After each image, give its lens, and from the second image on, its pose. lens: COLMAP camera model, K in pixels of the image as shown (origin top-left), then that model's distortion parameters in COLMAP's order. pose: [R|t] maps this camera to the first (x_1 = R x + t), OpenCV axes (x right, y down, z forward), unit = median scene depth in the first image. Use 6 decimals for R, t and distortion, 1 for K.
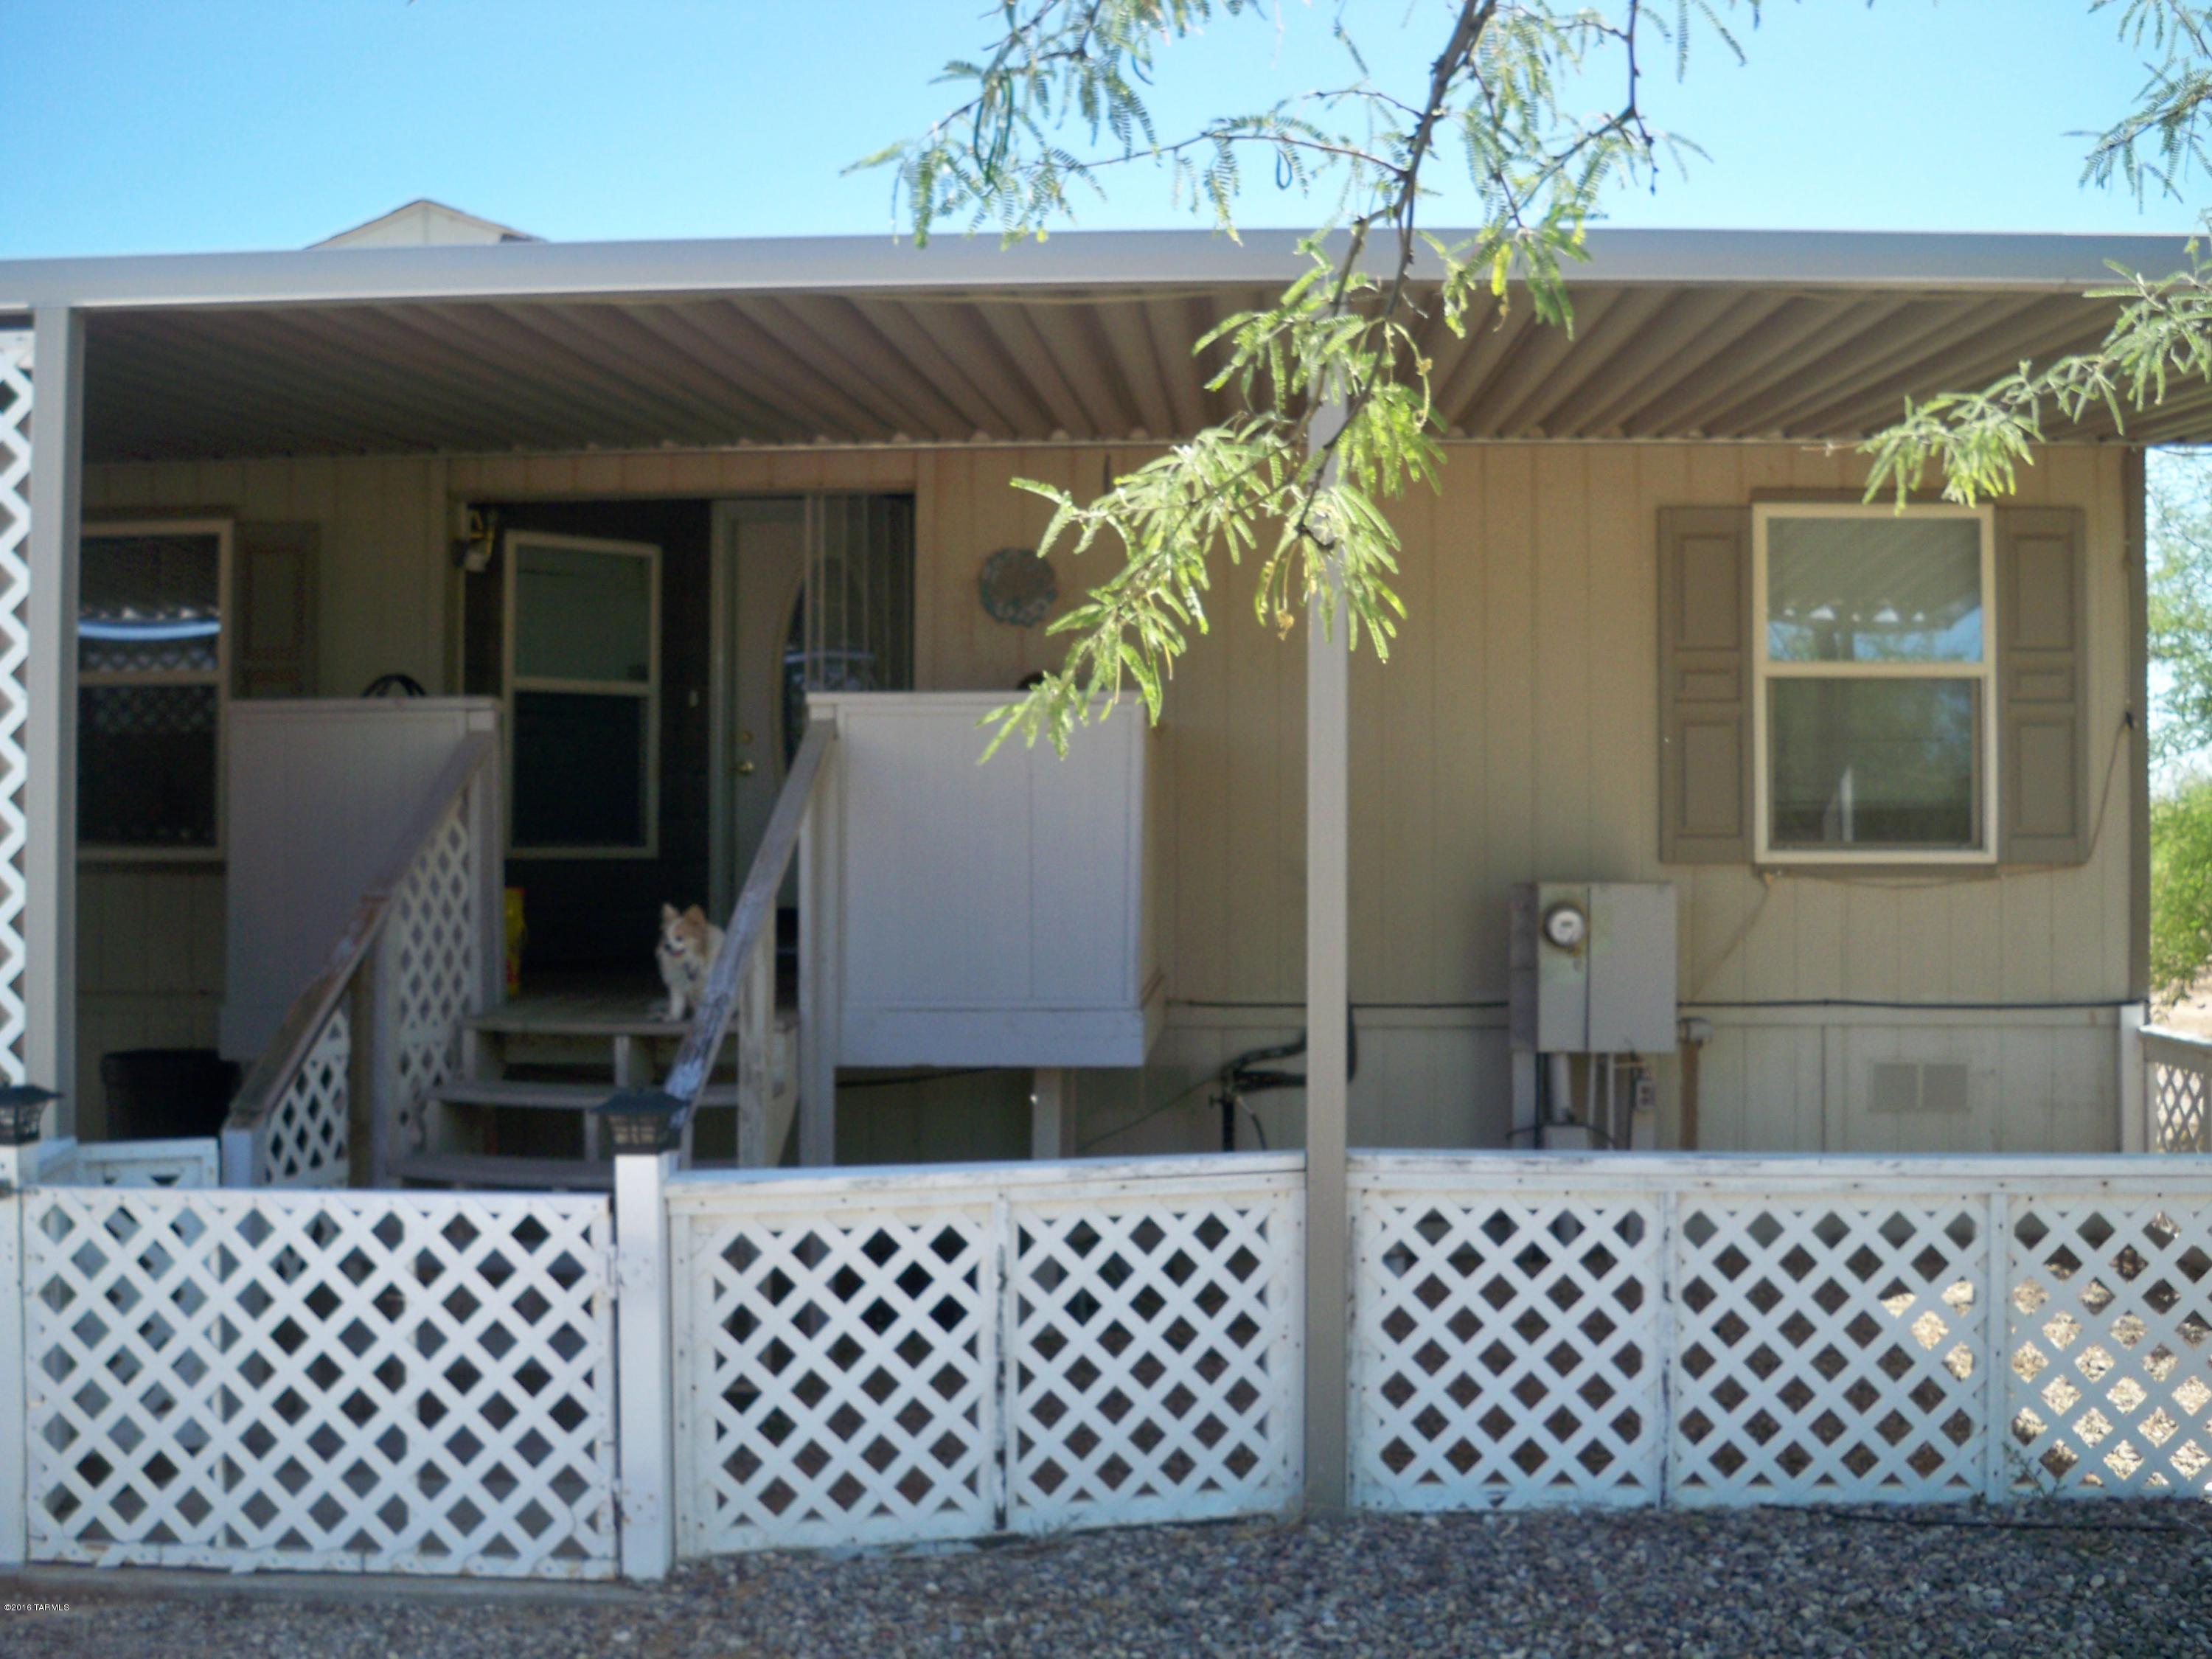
lens RADIAL K [[2255.0, 0, 1095.2], [0, 2255.0, 825.1], [0, 0, 1]] dist [-0.172406, 0.142362]
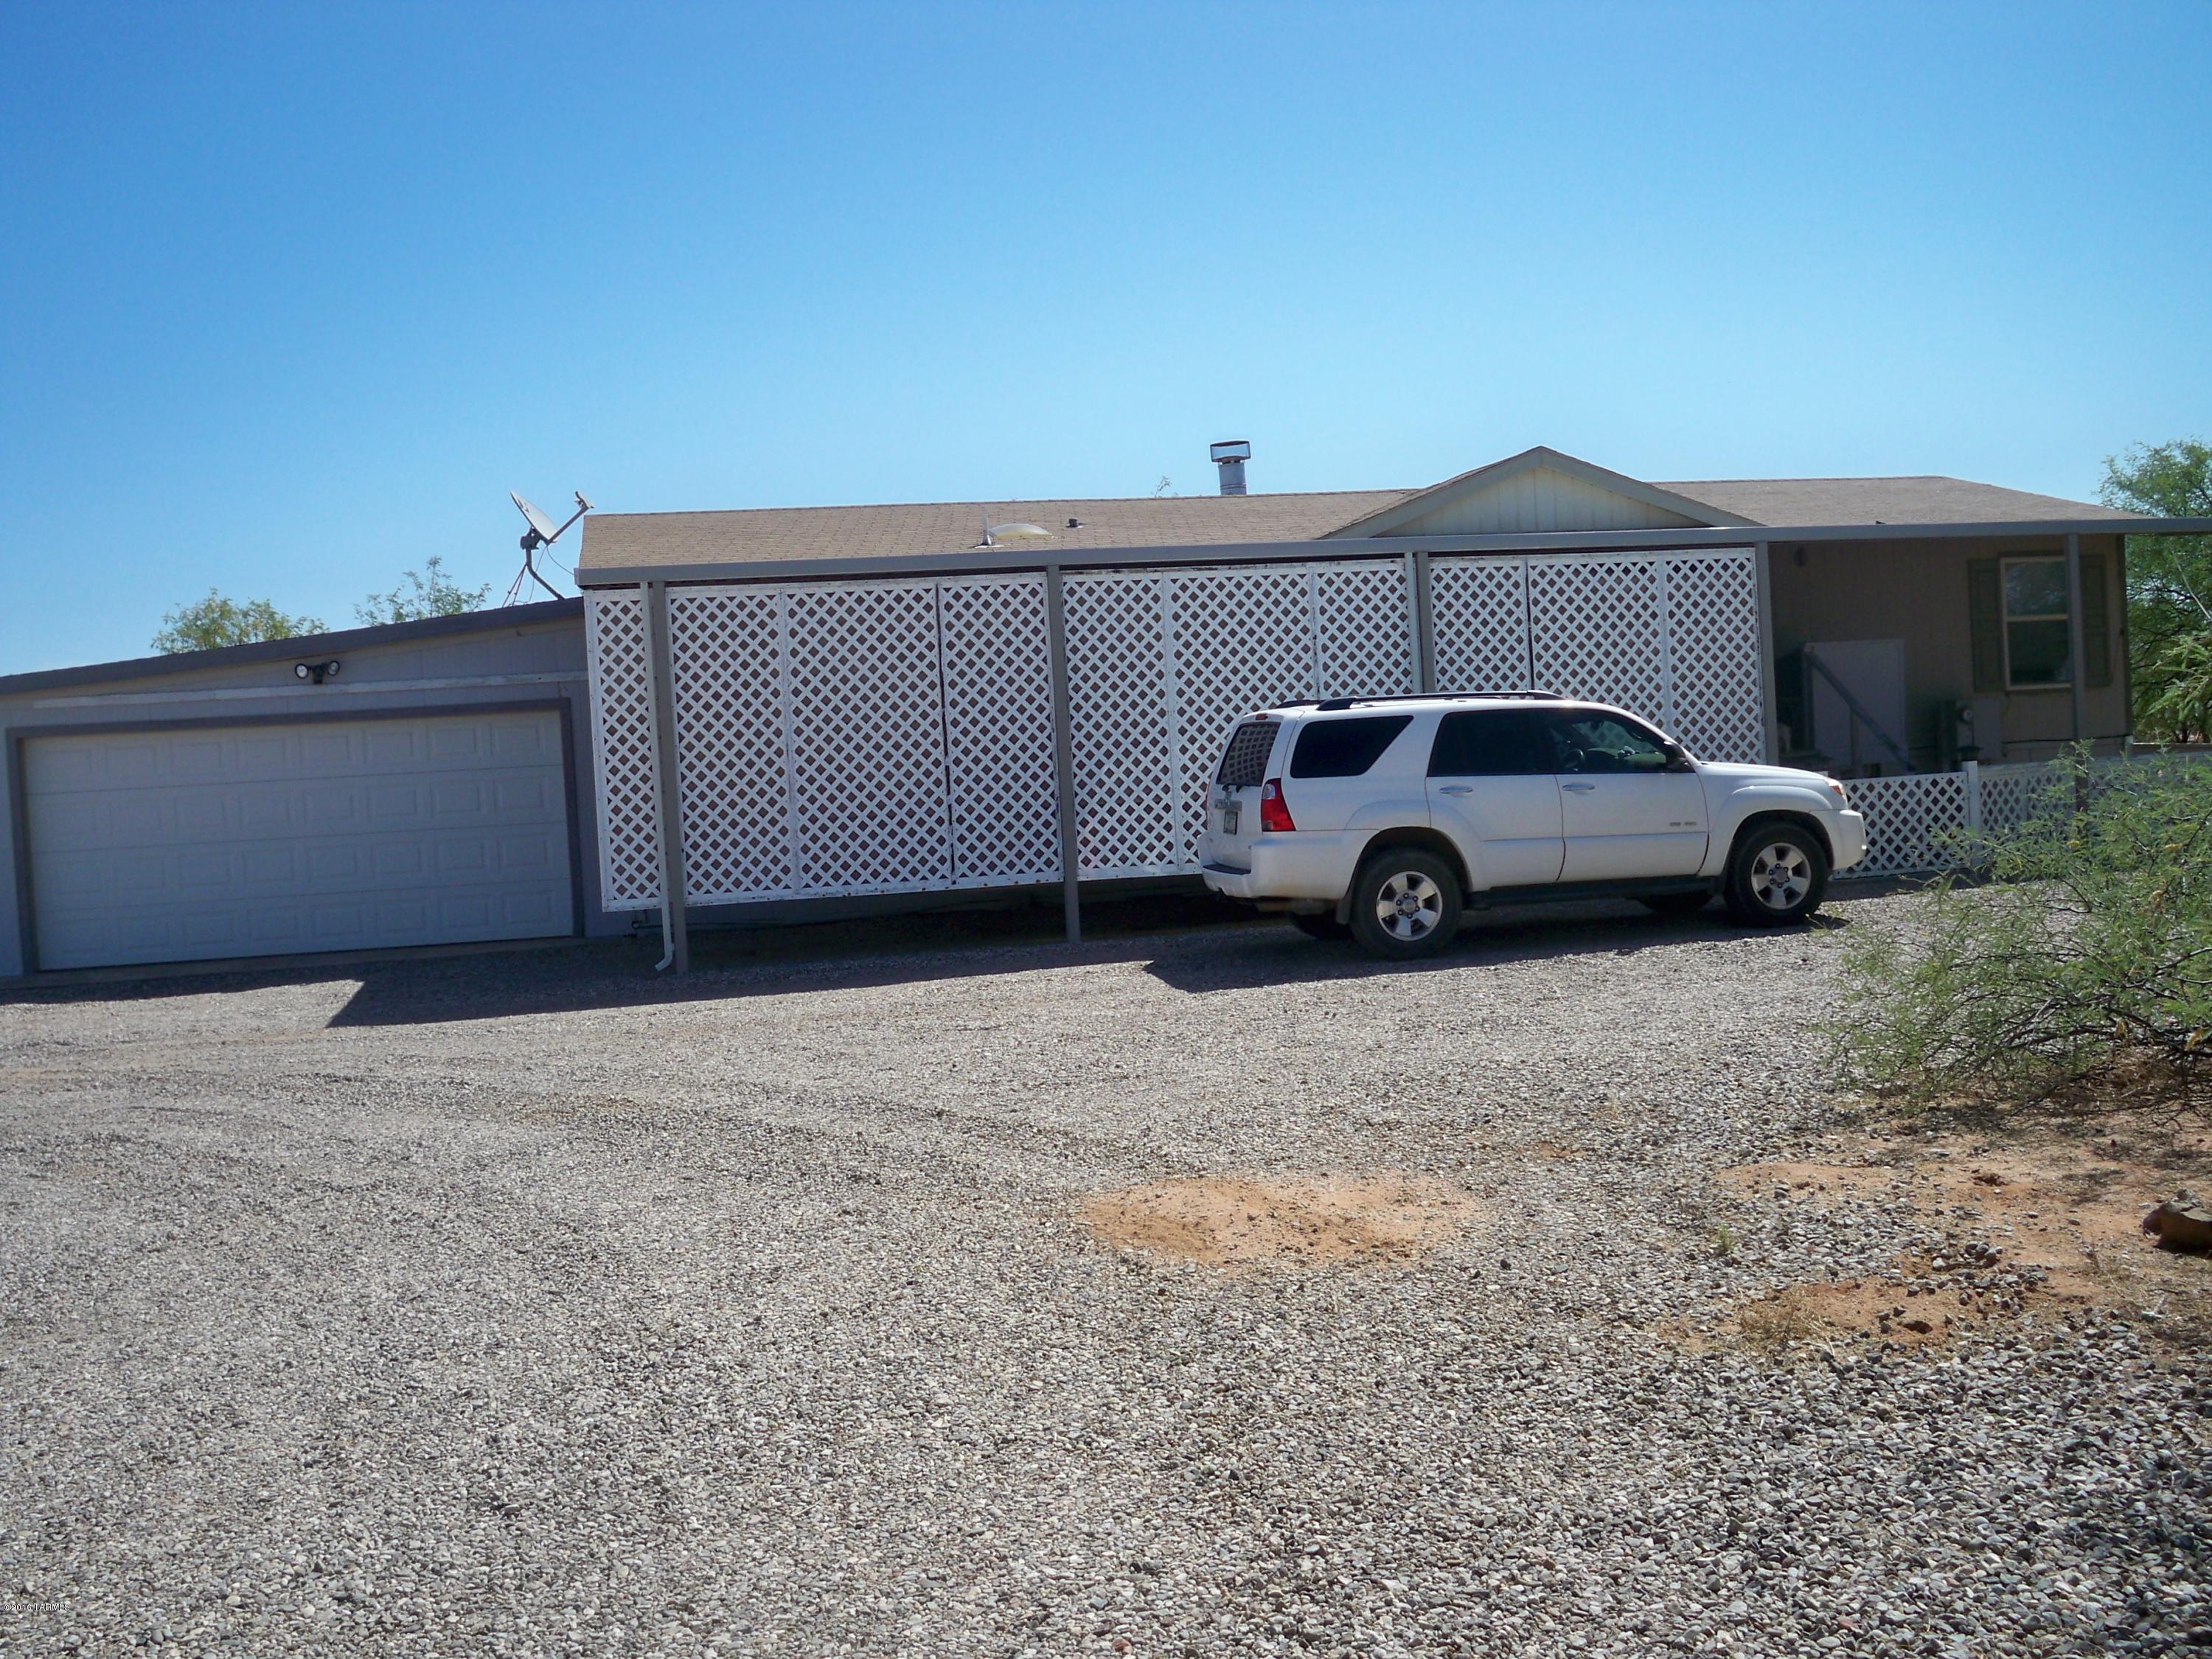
lens RADIAL K [[2255.0, 0, 1095.2], [0, 2255.0, 825.1], [0, 0, 1]] dist [-0.172406, 0.142362]
pose [[0.964751, -0.067423, 0.254379, -1.476477], [0.057431, 0.997265, 0.046515, -0.007808], [-0.256820, -0.030266, 0.965985, -1.318319]]
